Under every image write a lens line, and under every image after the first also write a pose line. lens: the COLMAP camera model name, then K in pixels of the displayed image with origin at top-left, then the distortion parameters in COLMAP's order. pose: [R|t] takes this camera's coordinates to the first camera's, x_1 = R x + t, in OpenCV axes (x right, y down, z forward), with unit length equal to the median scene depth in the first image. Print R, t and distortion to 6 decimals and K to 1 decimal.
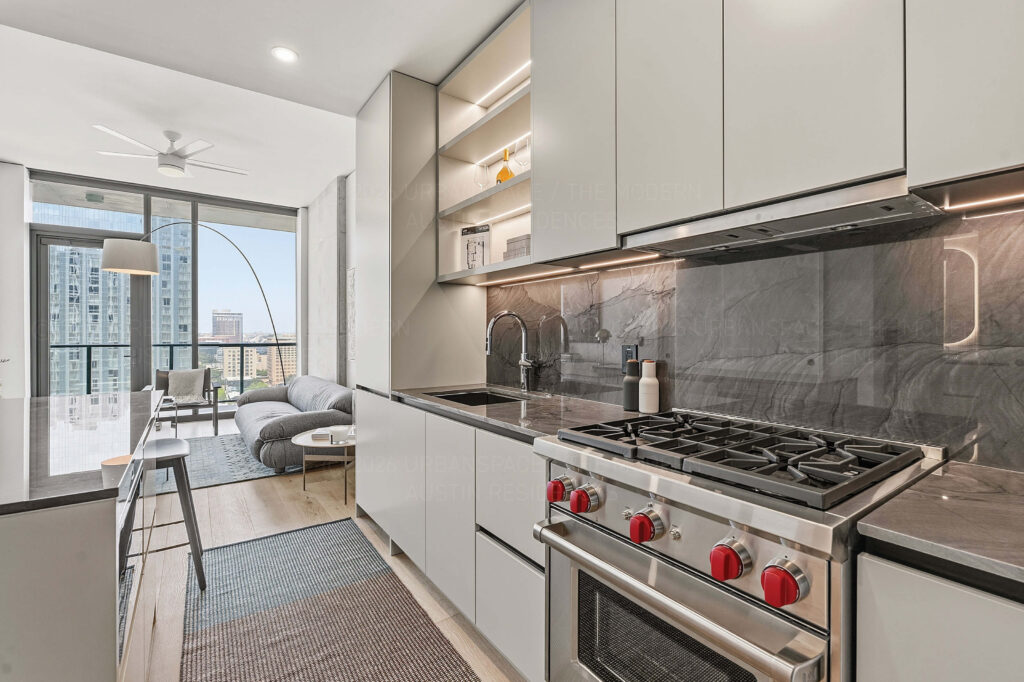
lens RADIAL K [[450.6, 0, 510.0], [0, 450.6, 335.7], [0, 0, 1]] dist [-0.006001, -0.000260]
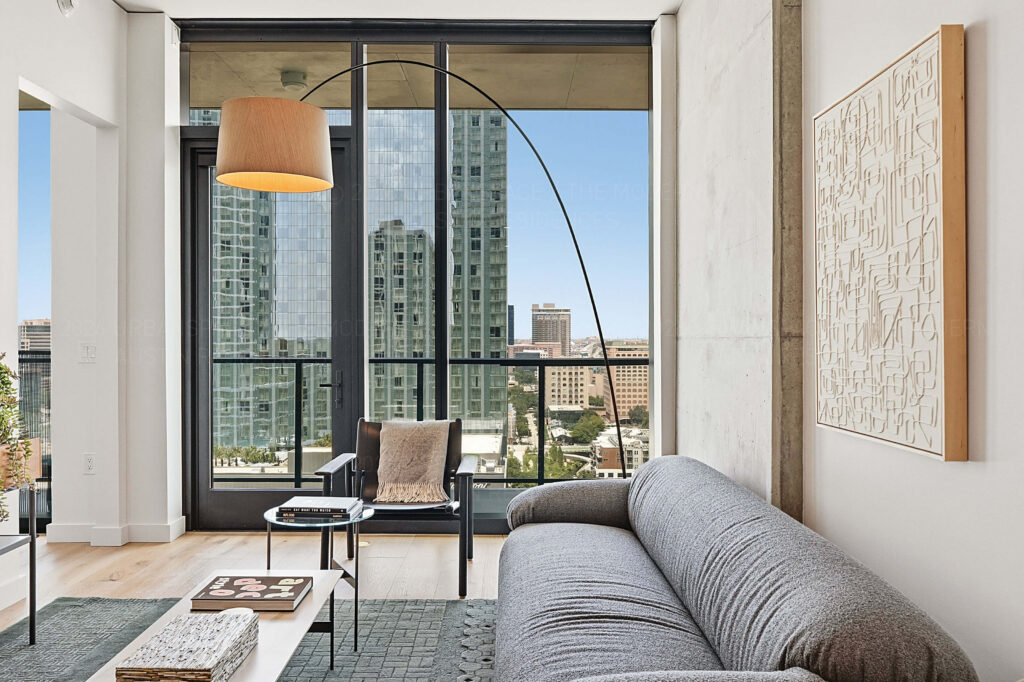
lens RADIAL K [[791.9, 0, 513.6], [0, 791.9, 342.6], [0, 0, 1]] dist [-0.008820, -0.004904]
pose [[0.820584, 0.000840, -0.571526, -0.425149], [-0.001405, 0.999999, -0.000548, 0.000965], [0.571525, 0.001252, 0.820584, 0.875727]]
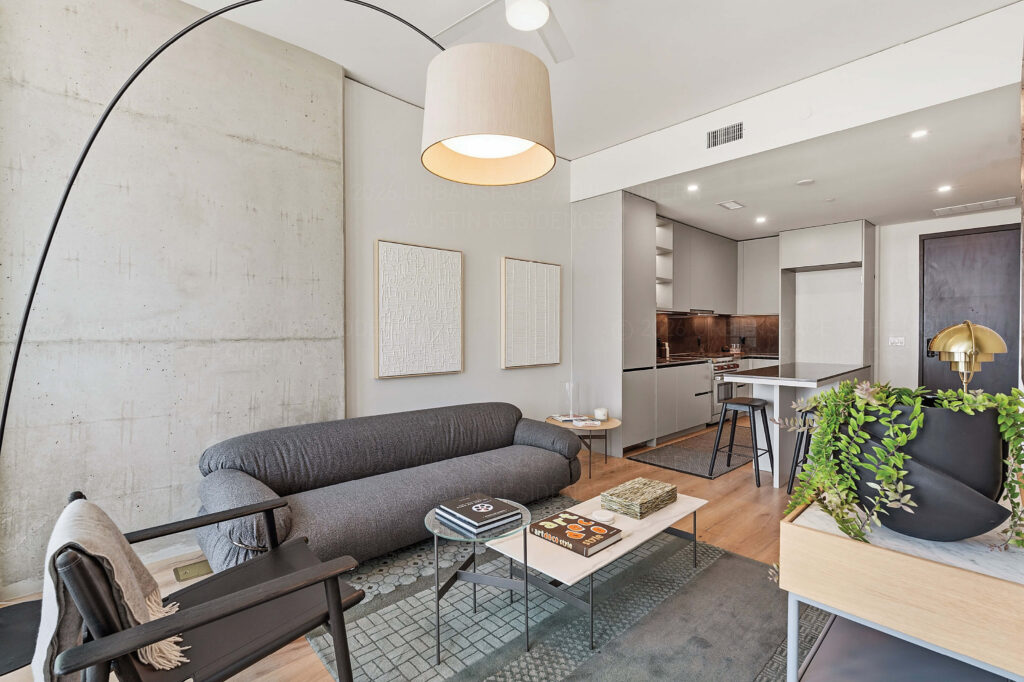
lens RADIAL K [[461.6, 0, 513.0], [0, 461.6, 328.5], [0, 0, 1]] dist [-0.004755, -0.000326]
pose [[-0.137133, 0.001490, 0.990551, -1.955801], [0.003961, 0.999992, -0.000956, -0.029520], [-0.990545, 0.003792, -0.137138, 1.680382]]
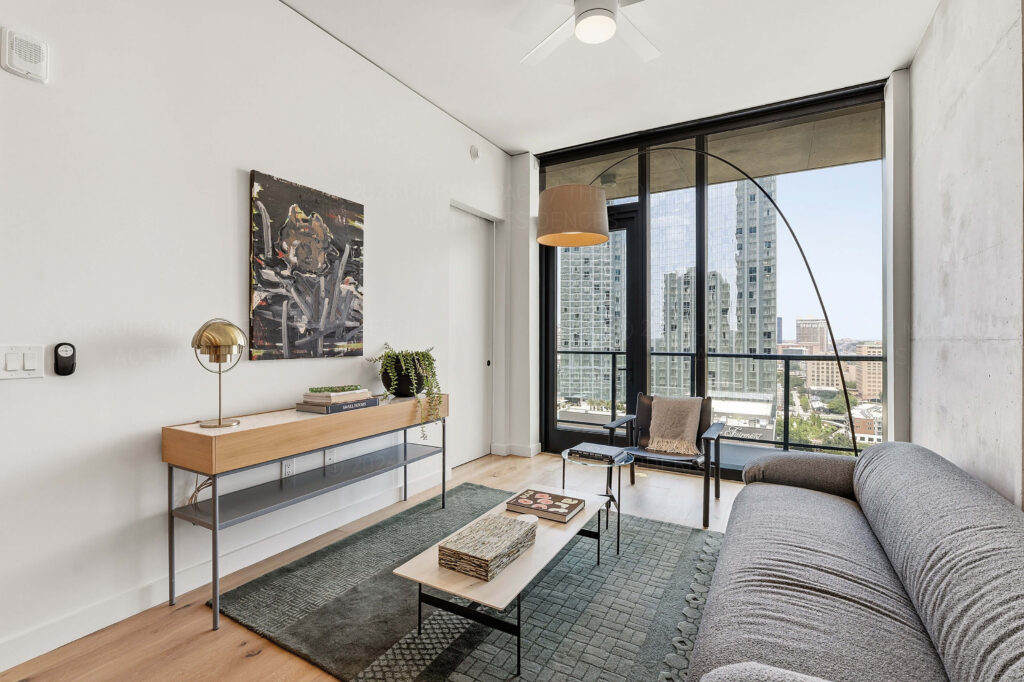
lens RADIAL K [[459.4, 0, 515.2], [0, 459.4, 337.9], [0, 0, 1]] dist [-0.004173, 0.000900]
pose [[0.422165, -0.003317, -0.906513, -0.476655], [-0.006271, 0.999959, -0.006579, -0.001049], [0.906497, 0.008462, 0.422126, 1.065298]]
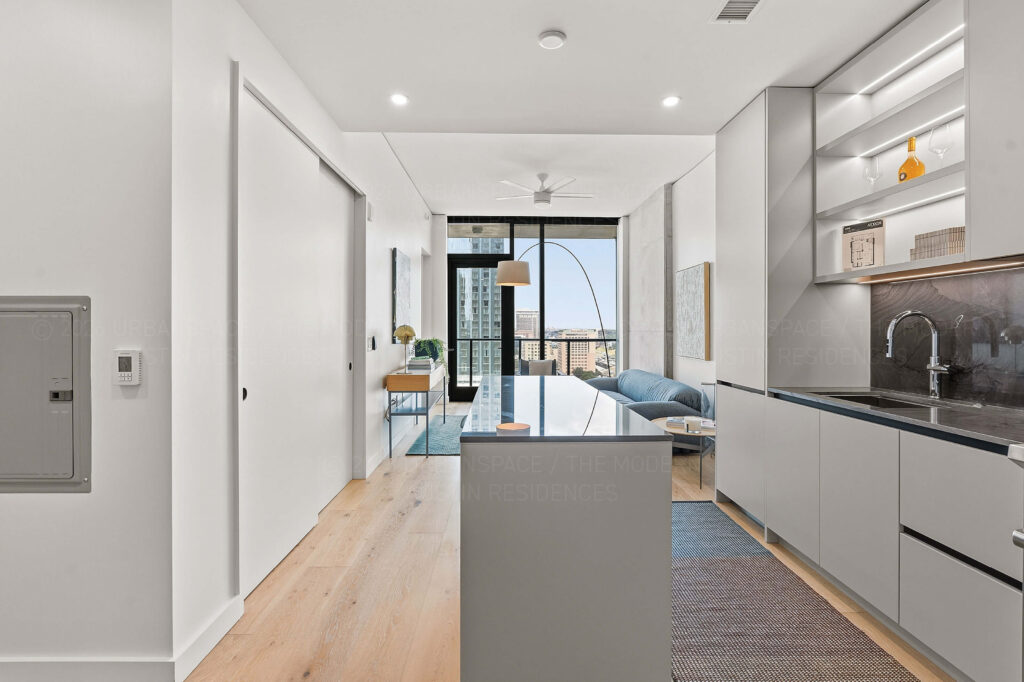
lens RADIAL K [[461.6, 0, 513.0], [0, 461.6, 328.5], [0, 0, 1]] dist [-0.004755, -0.000326]
pose [[0.830195, -0.000620, -0.557472, -0.137542], [-0.002541, 0.999985, -0.004896, -0.009587], [0.557467, 0.005482, 0.830181, -0.215213]]
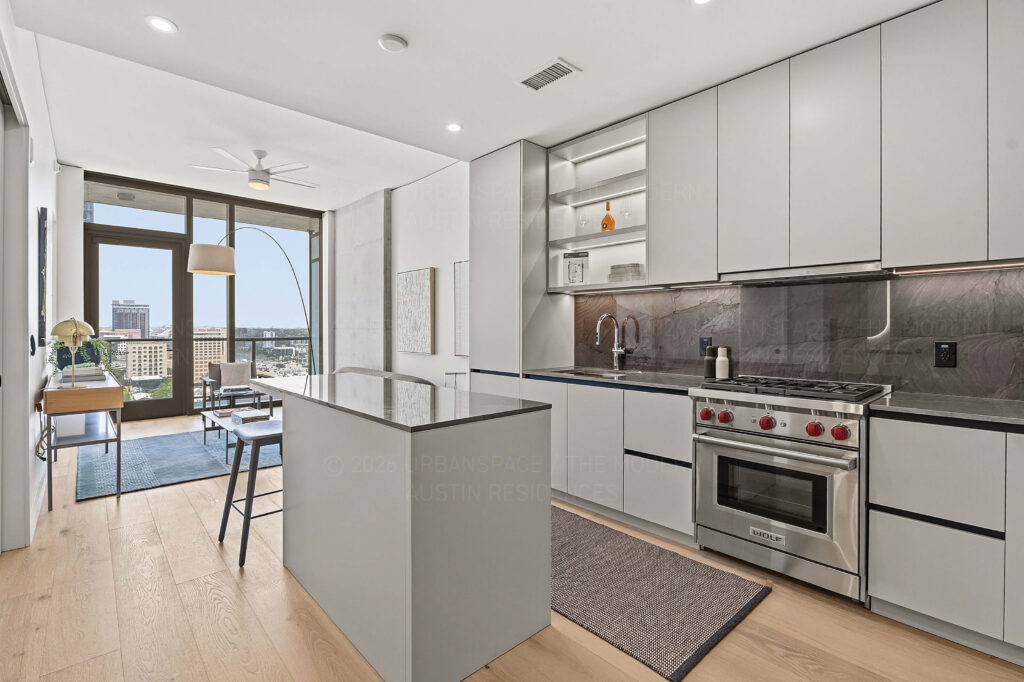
lens RADIAL K [[464.3, 0, 508.3], [0, 464.3, 328.9], [0, 0, 1]] dist [-0.004420, 0.000177]
pose [[0.992221, 0.001044, 0.124484, -0.426016], [-0.000695, 0.999996, -0.002847, -0.002648], [-0.124486, 0.002739, 0.992218, -0.364257]]
